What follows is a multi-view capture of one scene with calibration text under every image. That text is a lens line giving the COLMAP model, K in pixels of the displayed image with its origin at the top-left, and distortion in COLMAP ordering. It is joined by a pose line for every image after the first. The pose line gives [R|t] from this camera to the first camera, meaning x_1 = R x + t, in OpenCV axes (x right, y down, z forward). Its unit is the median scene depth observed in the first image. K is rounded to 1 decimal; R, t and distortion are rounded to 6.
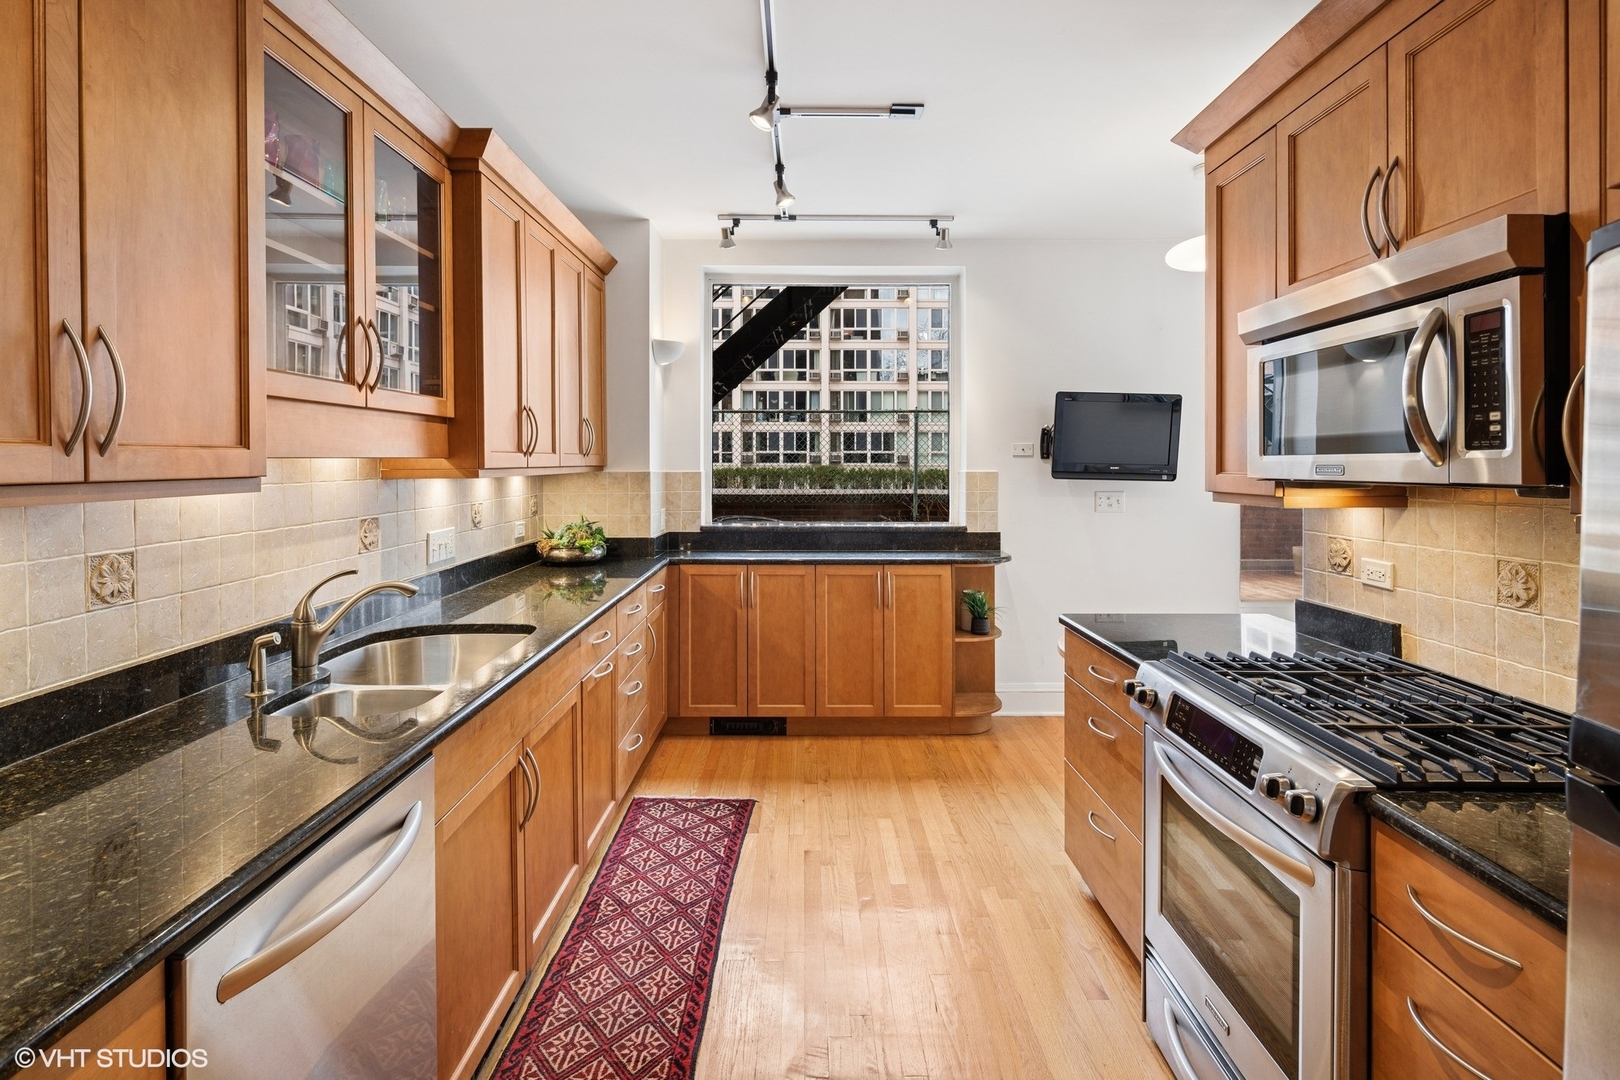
lens RADIAL K [[769.5, 0, 810.7], [0, 769.5, 454.7], [0, 0, 1]] dist [0.000734, -0.000113]
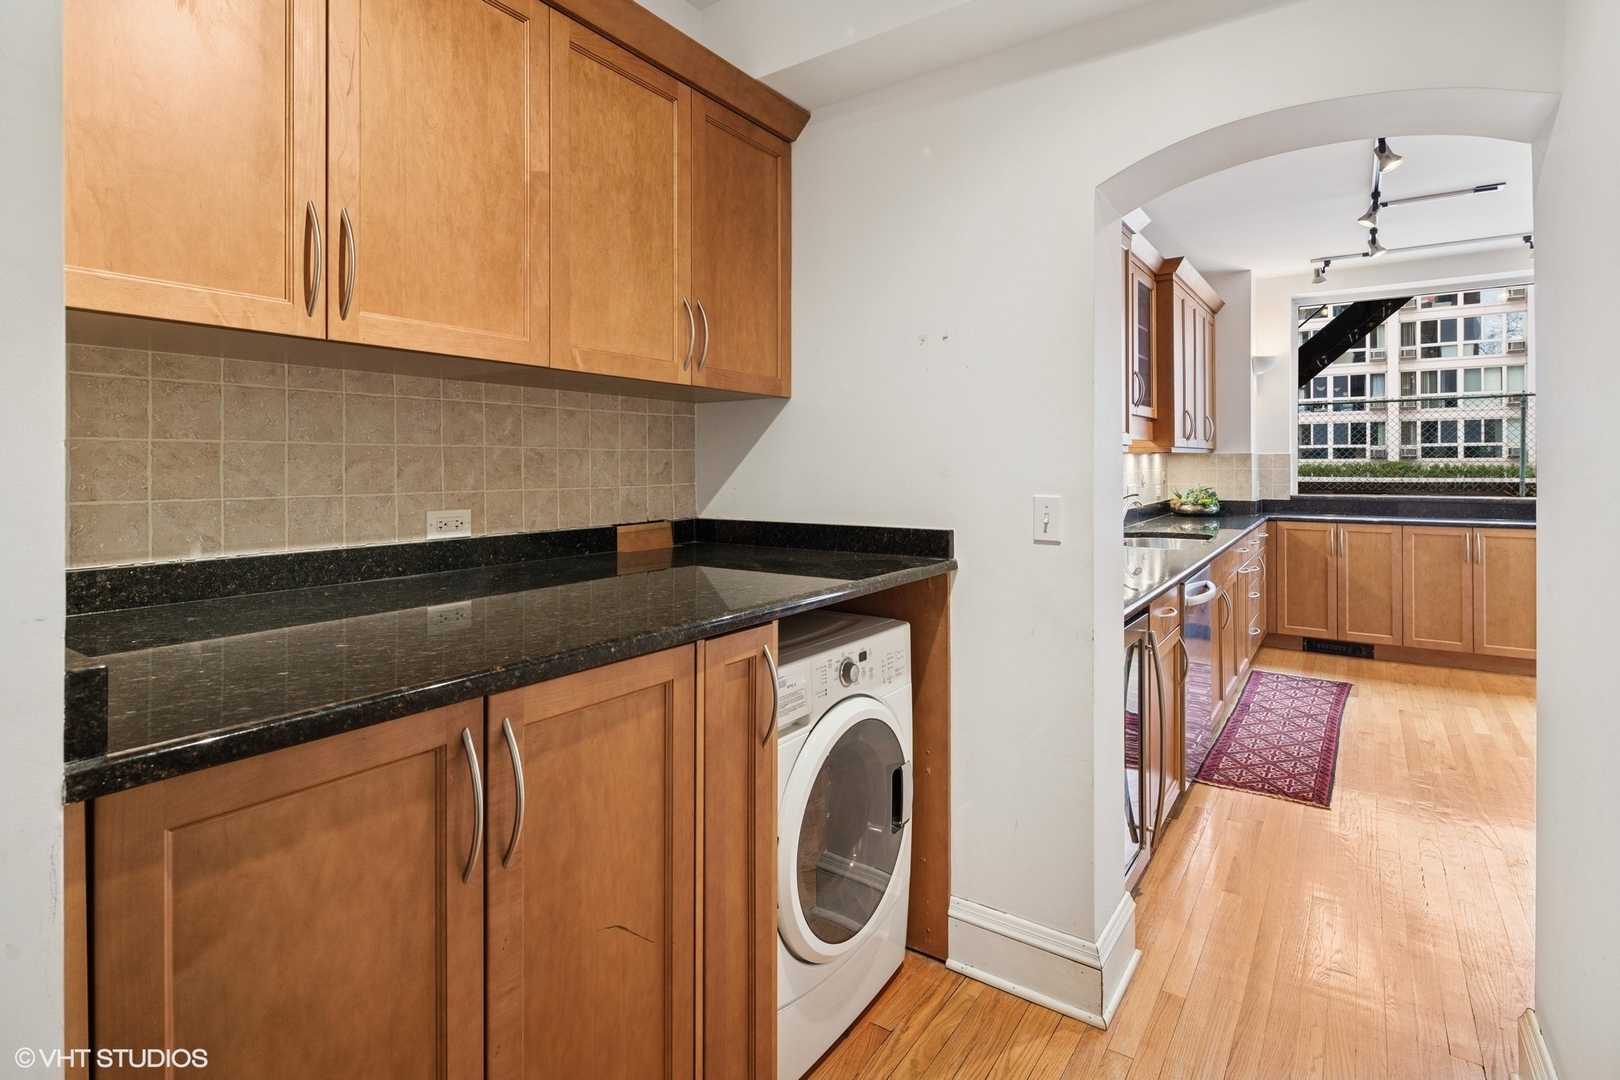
lens RADIAL K [[793.7, 0, 811.0], [0, 793.7, 465.3], [0, 0, 1]] dist [0.005330, -0.000768]
pose [[0.819762, -0.002889, -0.572697, -0.040154], [0.010616, 0.999892, 0.010152, 0.021111], [0.572606, -0.014402, 0.819704, -0.610659]]
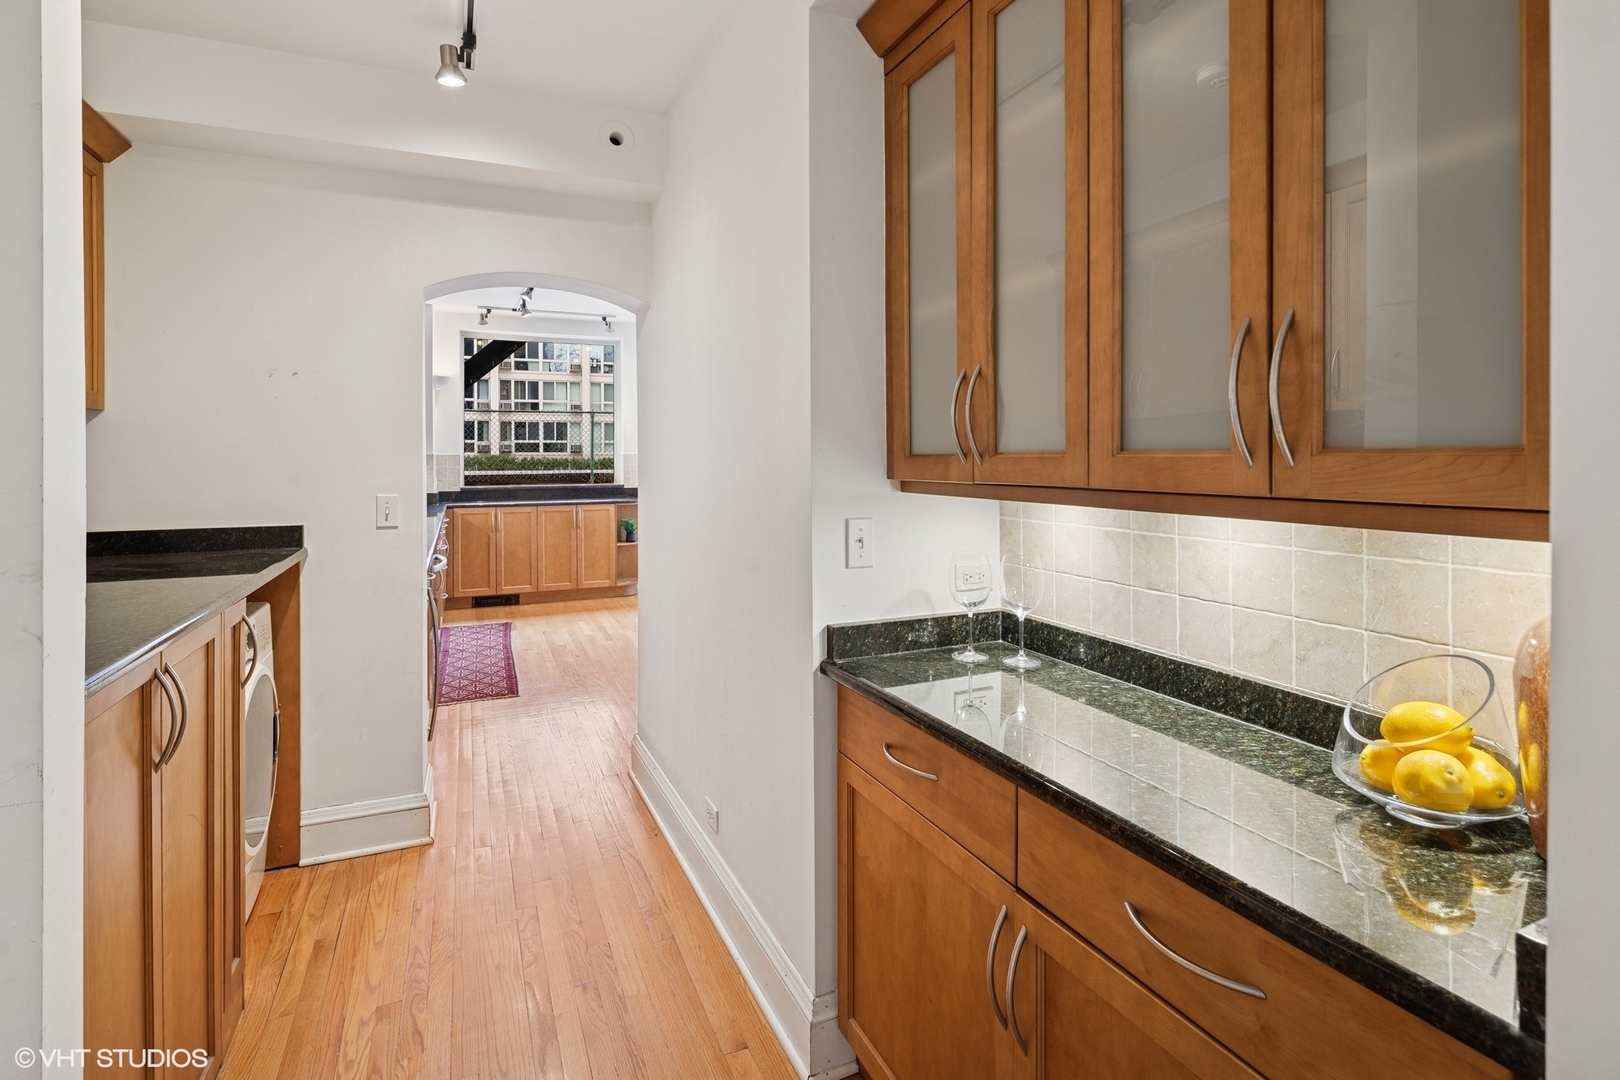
lens RADIAL K [[807.7, 0, 810.5], [0, 807.7, 454.9], [0, 0, 1]] dist [0.002950, -0.000243]
pose [[0.918940, -0.004429, 0.394372, -0.147105], [-0.000776, 0.999915, 0.013038, 0.000218], [-0.394396, -0.012287, 0.918858, -0.949955]]
